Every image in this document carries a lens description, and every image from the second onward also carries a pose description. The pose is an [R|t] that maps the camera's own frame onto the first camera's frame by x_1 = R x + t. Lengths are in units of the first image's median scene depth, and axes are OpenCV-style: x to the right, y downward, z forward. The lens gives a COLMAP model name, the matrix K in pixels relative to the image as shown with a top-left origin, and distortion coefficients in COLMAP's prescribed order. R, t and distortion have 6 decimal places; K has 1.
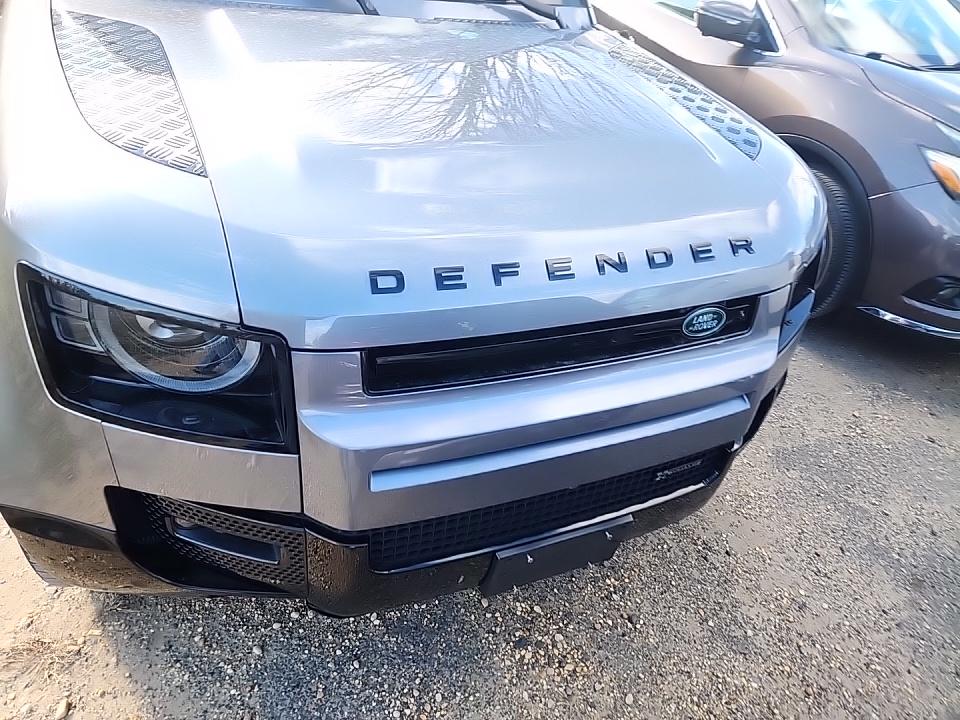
lens RADIAL K [[655.3, 0, 479.3], [0, 655.3, 362.1], [0, 0, 1]] dist [0.040930, -0.016194]
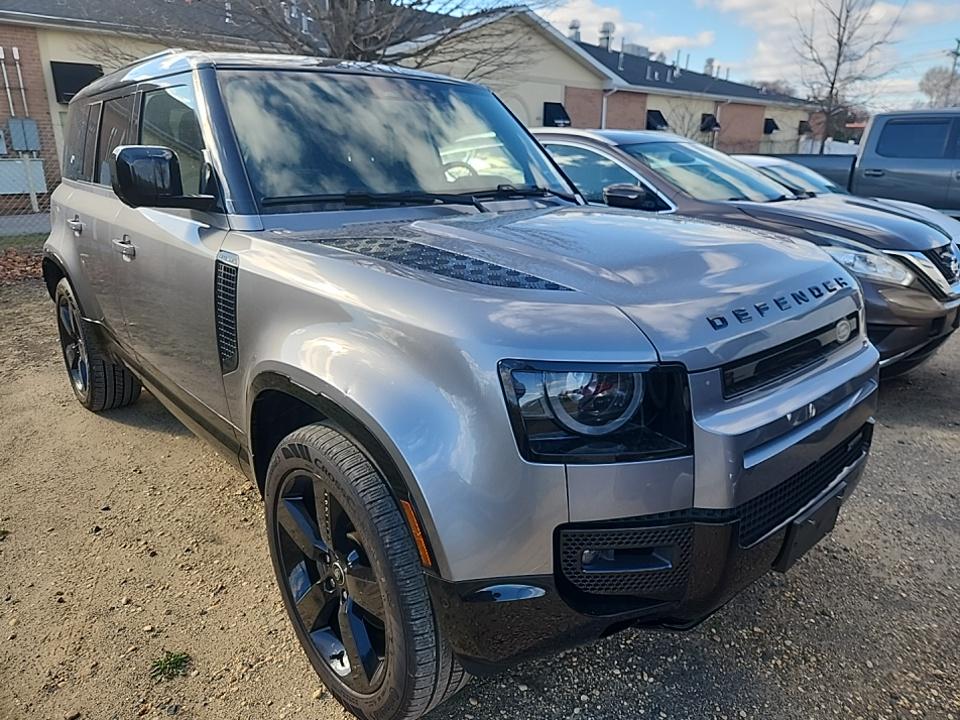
lens RADIAL K [[655.3, 0, 479.7], [0, 655.3, 356.2], [0, 0, 1]] dist [0.040930, -0.016194]
pose [[0.937080, -0.211041, 0.278106, -0.633509], [0.289723, 0.914559, -0.282211, 0.129063], [-0.194786, 0.345028, 0.918158, -0.160382]]
